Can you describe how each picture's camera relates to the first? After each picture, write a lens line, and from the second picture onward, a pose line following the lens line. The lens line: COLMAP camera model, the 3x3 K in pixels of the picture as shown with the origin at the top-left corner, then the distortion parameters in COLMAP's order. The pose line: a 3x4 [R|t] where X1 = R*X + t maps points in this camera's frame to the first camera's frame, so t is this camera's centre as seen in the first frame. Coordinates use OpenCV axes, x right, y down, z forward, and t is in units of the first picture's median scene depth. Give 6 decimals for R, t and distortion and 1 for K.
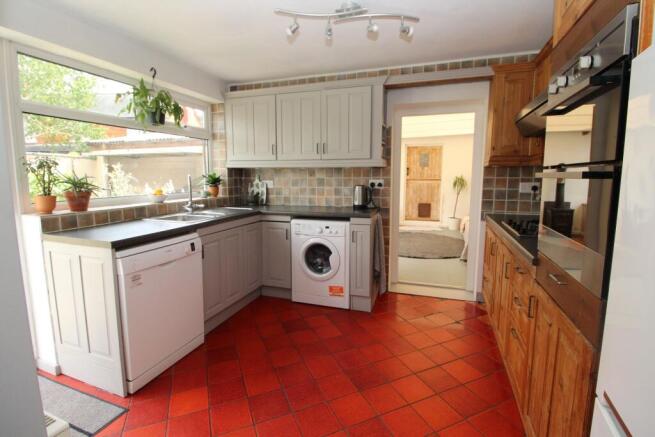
lens RADIAL K [[303.9, 0, 327.9], [0, 303.9, 213.2], [0, 0, 1]] dist [-0.007615, -0.006659]
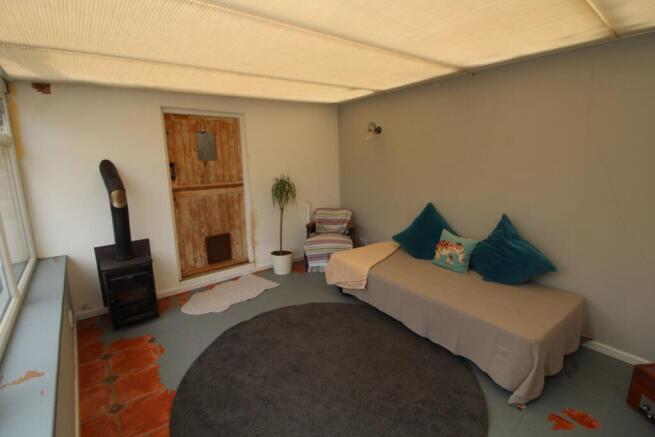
lens RADIAL K [[303.9, 0, 330.9], [0, 303.9, 211.5], [0, 0, 1]] dist [-0.007615, -0.006659]
pose [[0.518048, -0.163160, 0.839646, 0.006635], [0.114305, 0.986039, 0.121083, -0.108488], [-0.847680, 0.033249, 0.529465, 0.584057]]
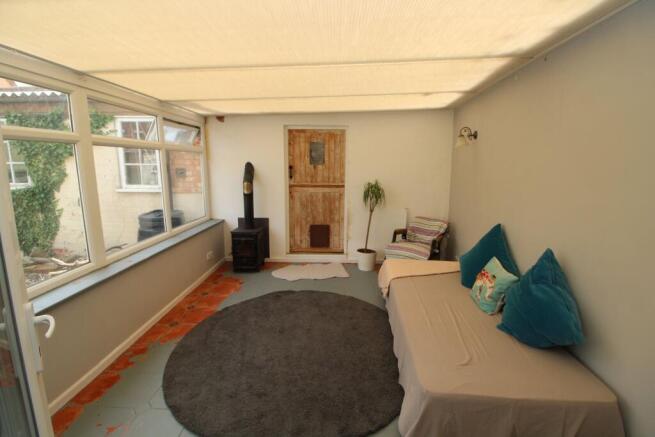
lens RADIAL K [[303.9, 0, 330.4], [0, 303.9, 213.5], [0, 0, 1]] dist [-0.007615, -0.006659]
pose [[0.954455, -0.043278, 0.295201, 0.160007], [0.028481, 0.998121, 0.054244, -0.087811], [-0.296994, -0.043366, 0.953894, 0.415594]]
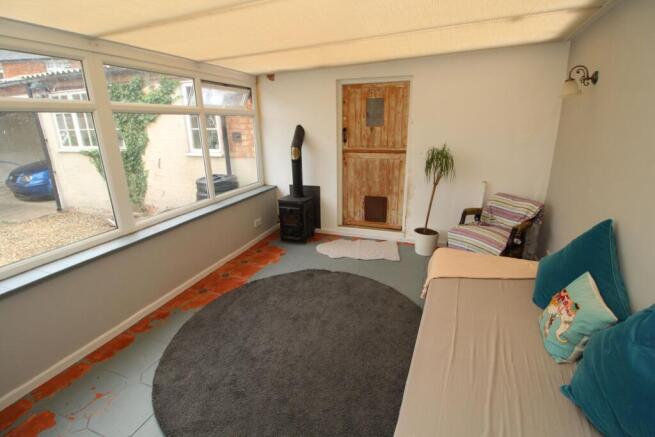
lens RADIAL K [[303.9, 0, 328.4], [0, 303.9, 211.4], [0, 0, 1]] dist [-0.007615, -0.006659]
pose [[0.999600, -0.009558, -0.026600, 0.249334], [0.013914, 0.985565, 0.168724, -0.097795], [0.024603, -0.169027, 0.985304, 0.469734]]
